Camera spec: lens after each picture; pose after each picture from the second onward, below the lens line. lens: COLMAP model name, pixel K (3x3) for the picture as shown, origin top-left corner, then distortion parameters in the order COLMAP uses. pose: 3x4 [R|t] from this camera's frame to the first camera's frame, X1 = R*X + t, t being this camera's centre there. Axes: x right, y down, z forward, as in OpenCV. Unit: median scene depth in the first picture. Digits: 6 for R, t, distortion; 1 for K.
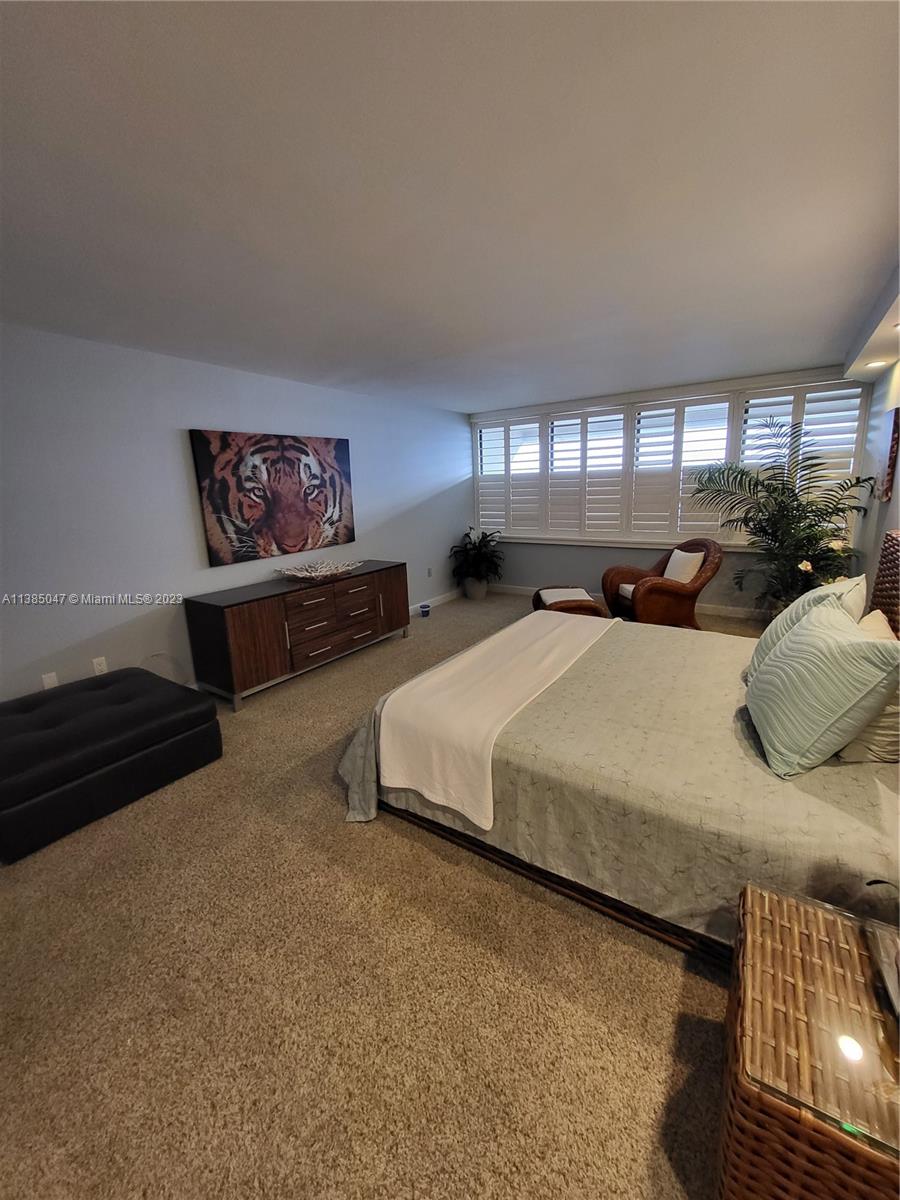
lens RADIAL K [[468.5, 0, 457.3], [0, 468.5, 580.1], [0, 0, 1]] dist [-0.000608, -0.002857]
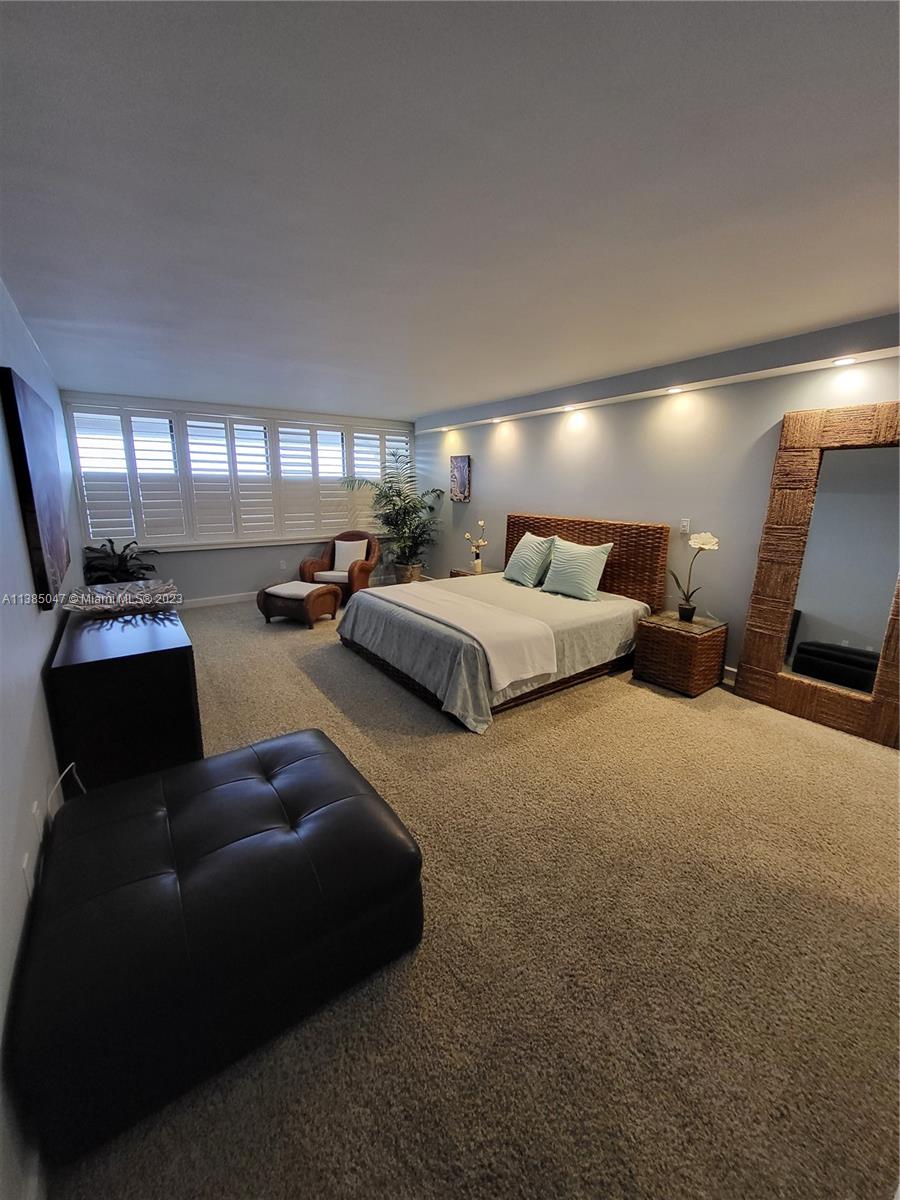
lens RADIAL K [[468.5, 0, 457.3], [0, 468.5, 580.1], [0, 0, 1]] dist [-0.000608, -0.002857]
pose [[0.337794, -0.148220, 0.929476, -0.568750], [0.170507, 0.980820, 0.094441, -0.021320], [-0.925647, 0.126581, 0.356588, 0.215576]]
